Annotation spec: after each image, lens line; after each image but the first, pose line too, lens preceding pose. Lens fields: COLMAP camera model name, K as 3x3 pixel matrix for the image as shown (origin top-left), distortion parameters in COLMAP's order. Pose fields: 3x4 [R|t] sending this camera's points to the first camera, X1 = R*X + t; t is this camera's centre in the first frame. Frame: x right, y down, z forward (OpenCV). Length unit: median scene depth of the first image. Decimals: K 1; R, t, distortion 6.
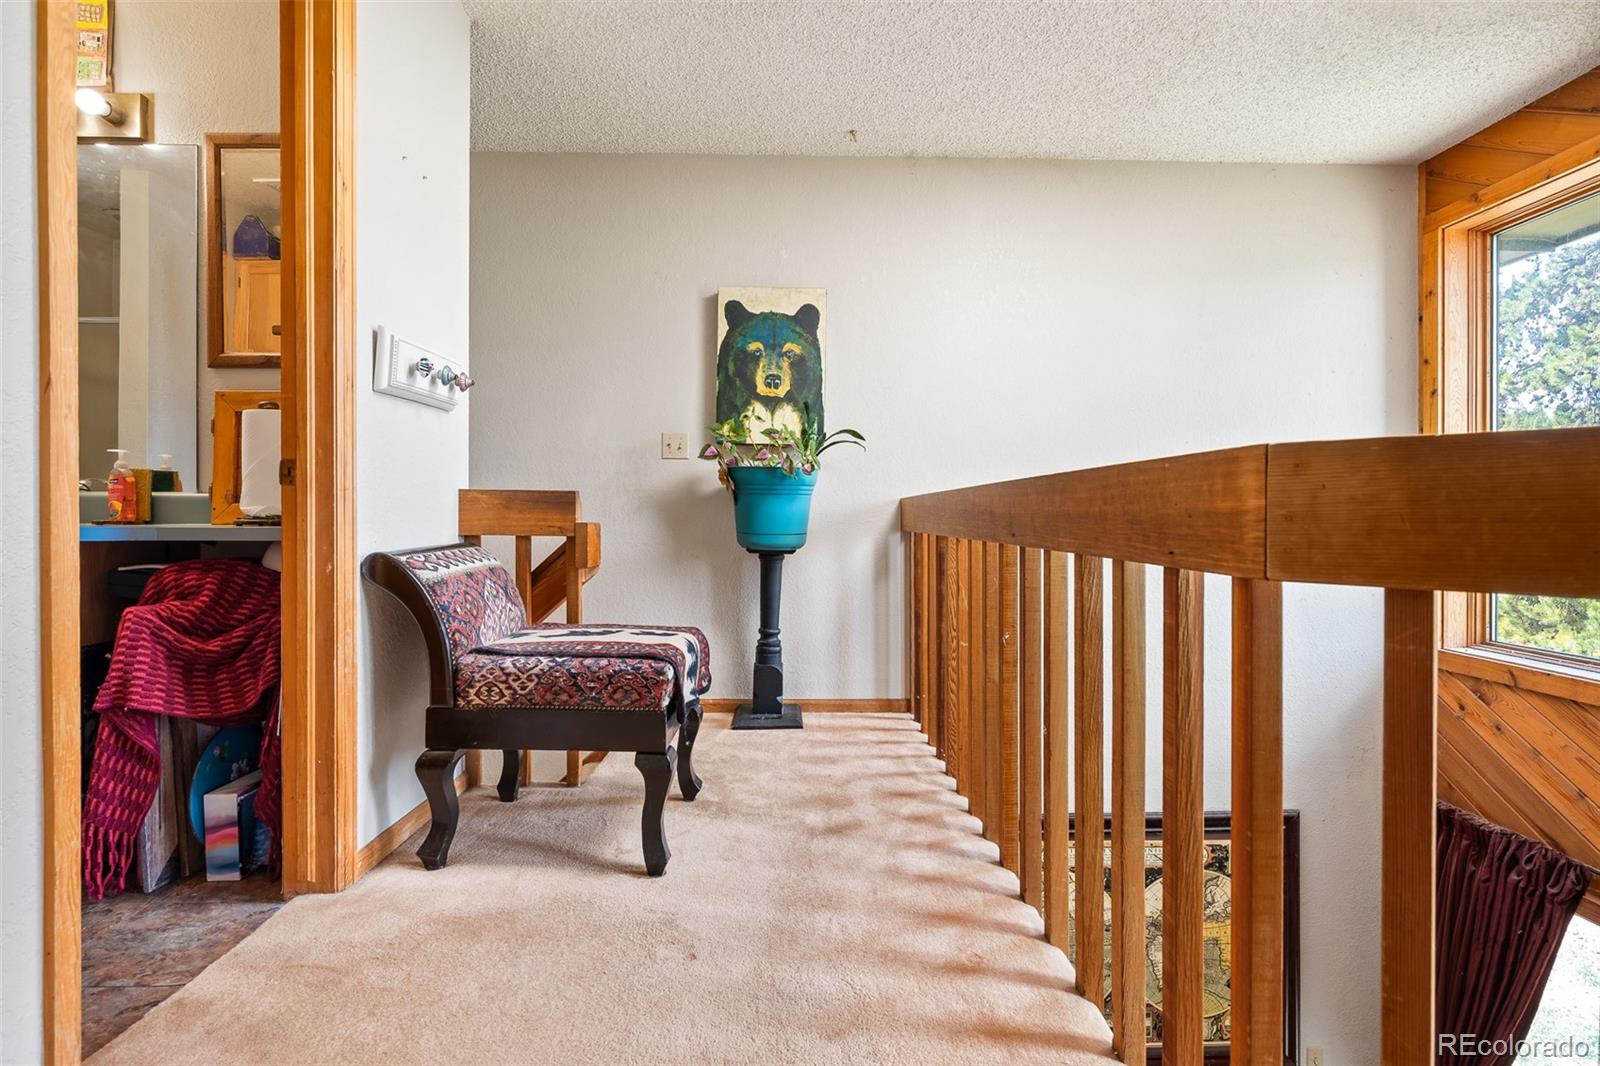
lens RADIAL K [[770.5, 0, 800.0], [0, 770.5, 533.0], [0, 0, 1]] dist [0.001420, 0.000225]
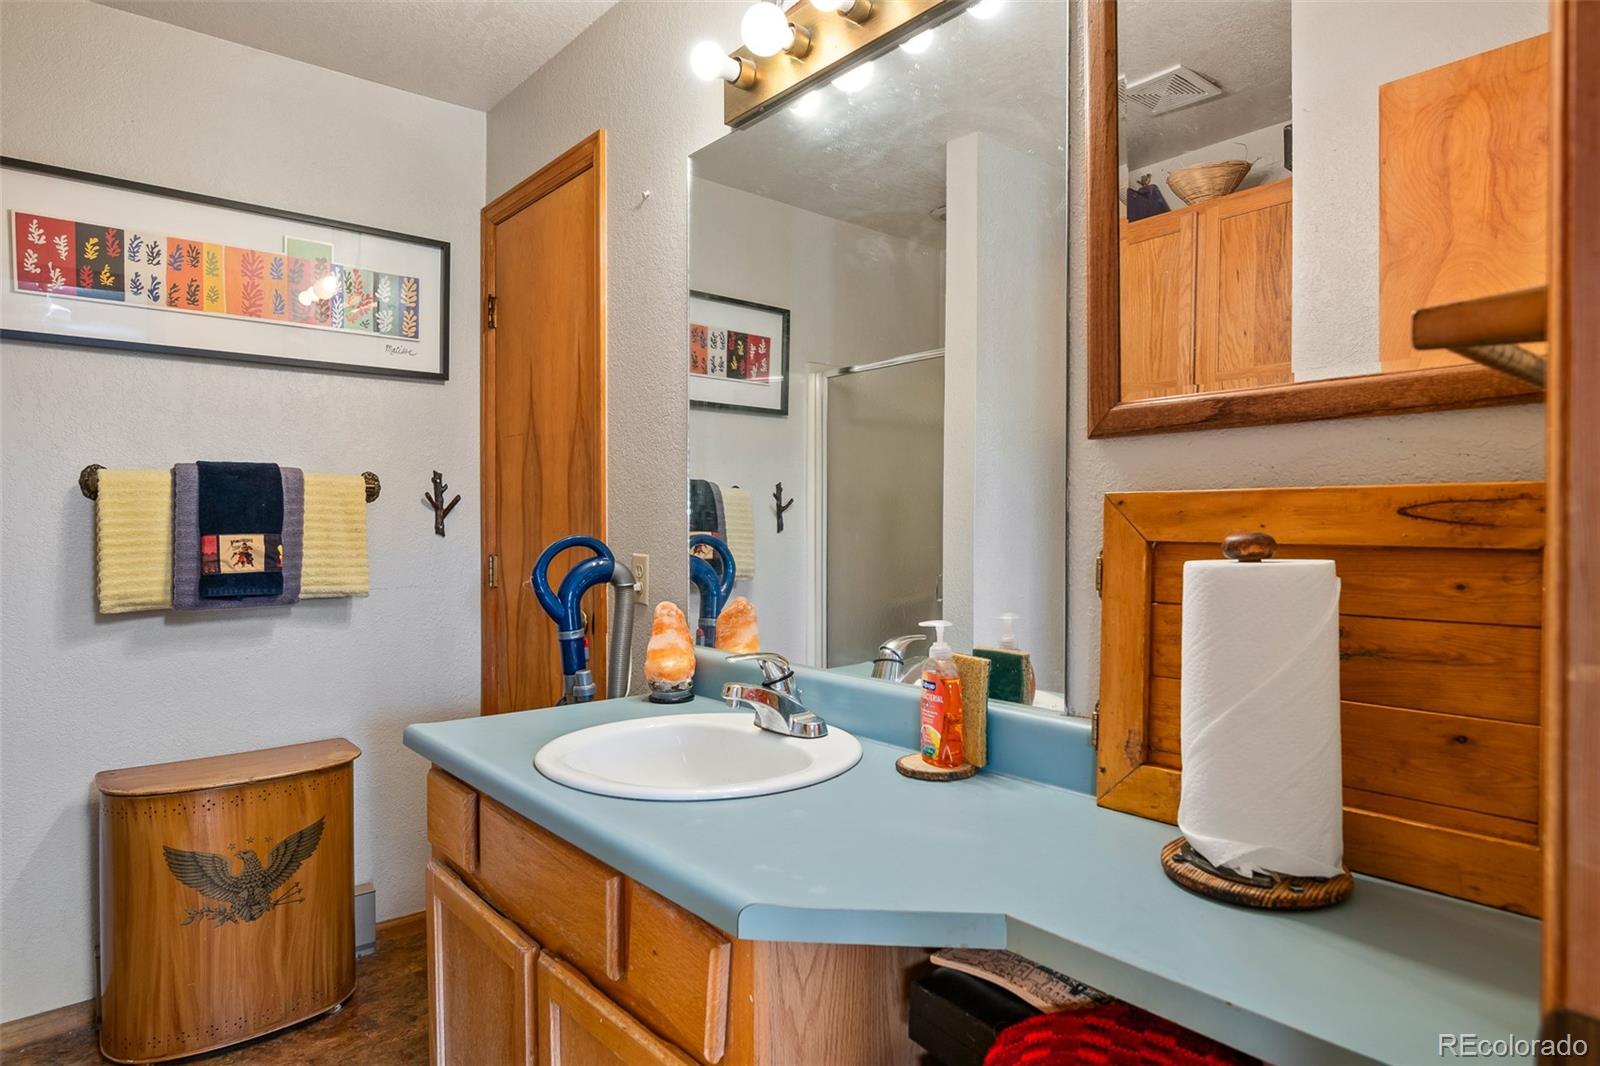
lens RADIAL K [[904.6, 0, 800.0], [0, 904.6, 533.0], [0, 0, 1]] dist [-0.003702, -0.001138]
pose [[0.633521, 0.000485, -0.773725, -0.472906], [-0.004330, 0.999986, -0.002918, -0.159017], [0.773713, 0.005199, 0.633515, 0.545437]]
